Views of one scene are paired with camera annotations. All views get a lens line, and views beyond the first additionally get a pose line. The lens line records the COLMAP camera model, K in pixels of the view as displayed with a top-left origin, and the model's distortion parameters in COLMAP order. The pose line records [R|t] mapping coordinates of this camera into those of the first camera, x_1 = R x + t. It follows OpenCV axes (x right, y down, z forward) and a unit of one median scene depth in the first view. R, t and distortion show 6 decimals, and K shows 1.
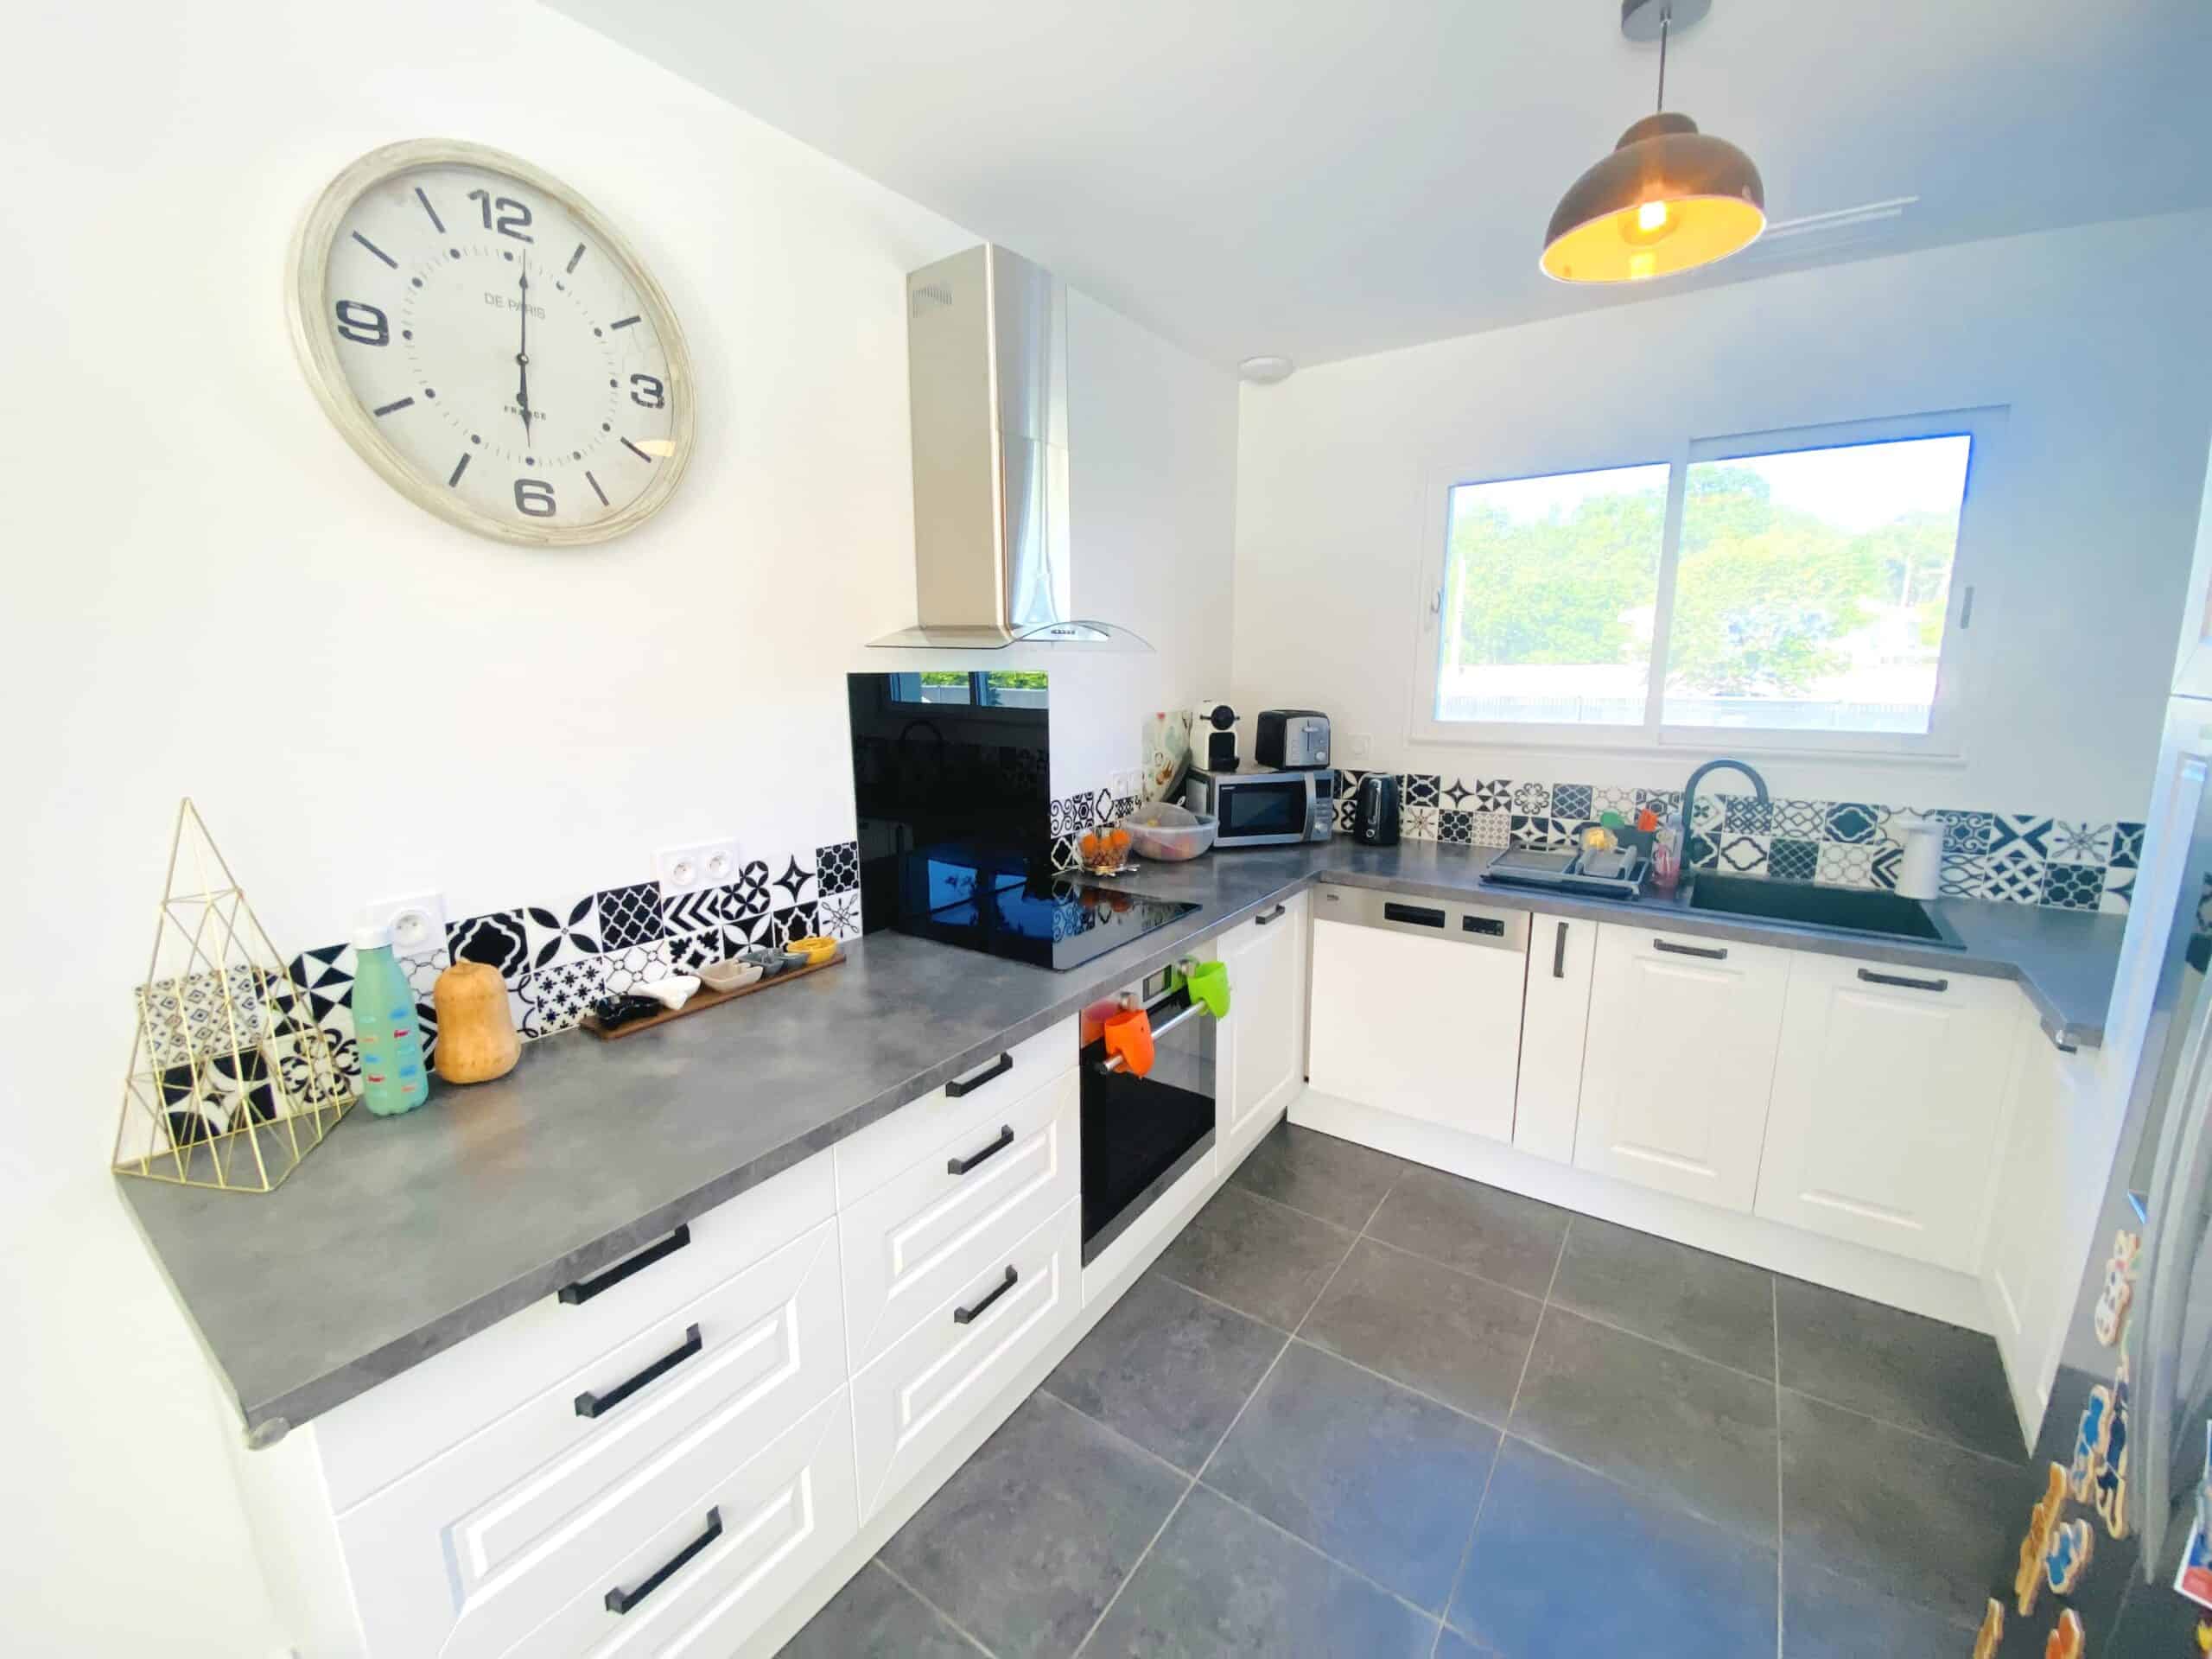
lens RADIAL K [[909.2, 0, 1106.0], [0, 909.2, 829.5], [0, 0, 1]] dist [0.000008, -0.018764]
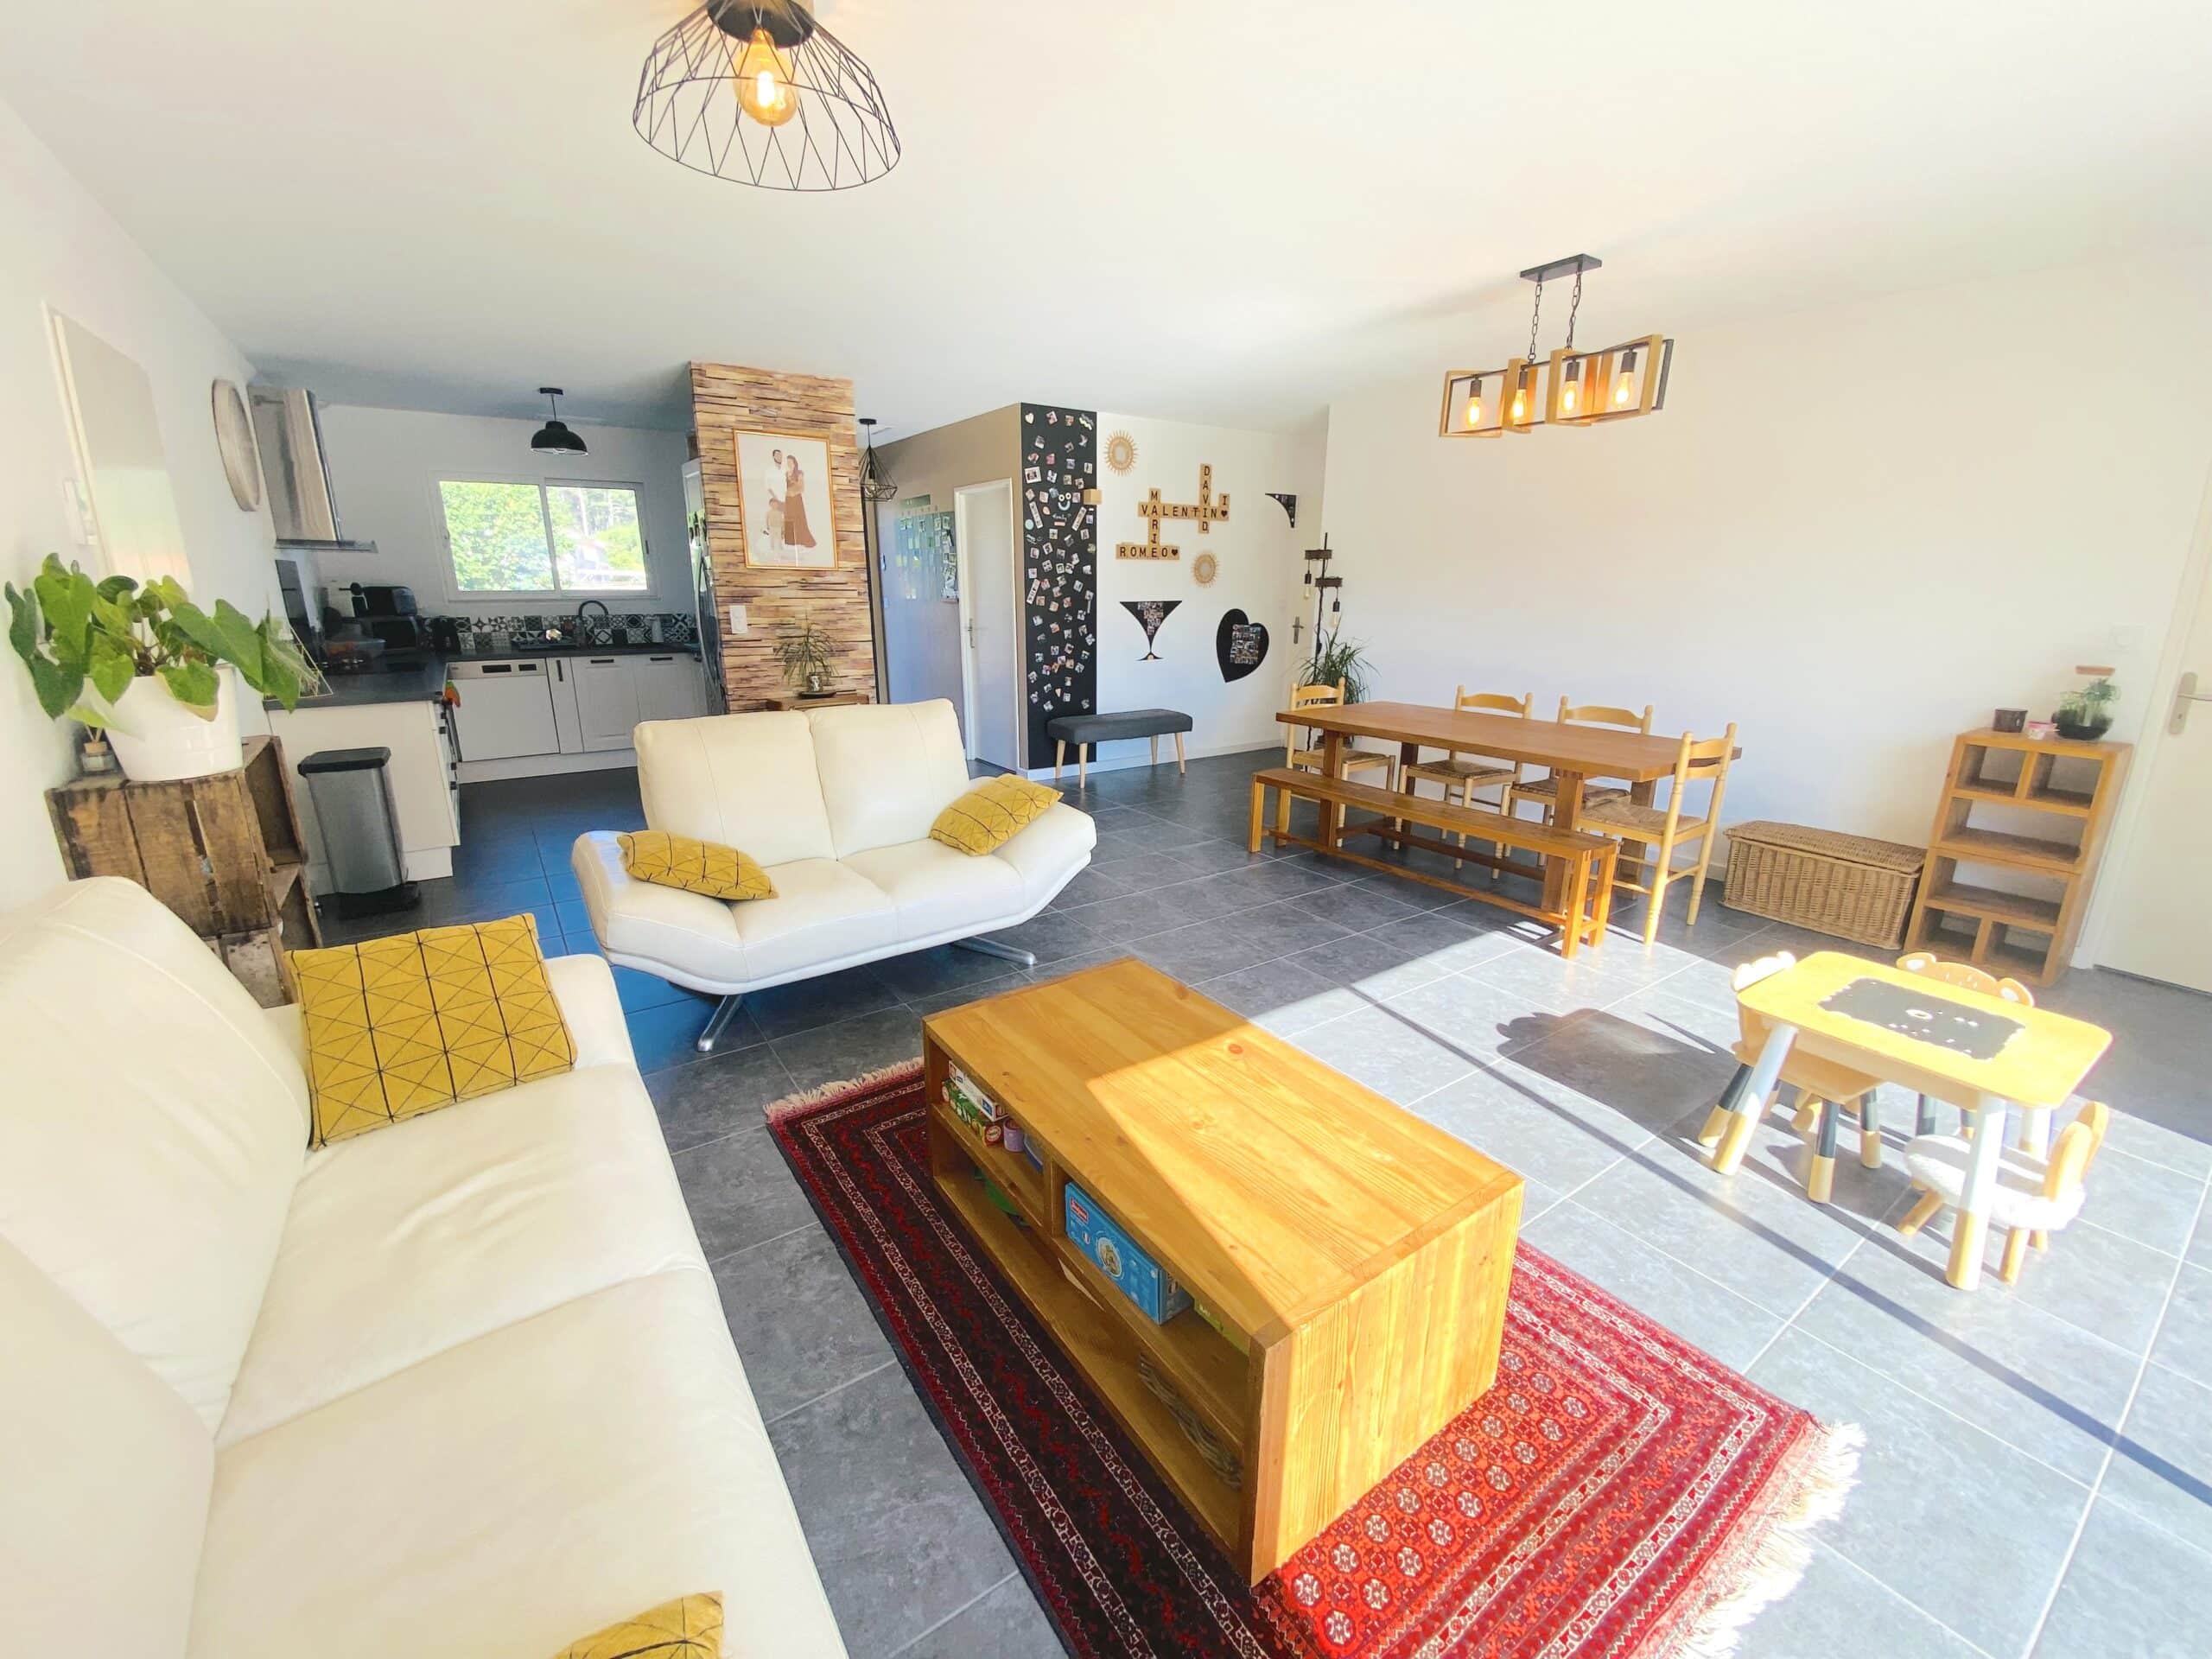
lens RADIAL K [[874.2, 0, 1095.1], [0, 874.2, 833.5], [0, 0, 1]] dist [0.013289, -0.015669]
pose [[0.346772, -0.243579, 0.905770, -1.458928], [0.155498, 0.967257, 0.200582, 0.325305], [-0.924970, 0.071289, 0.373294, -1.465351]]
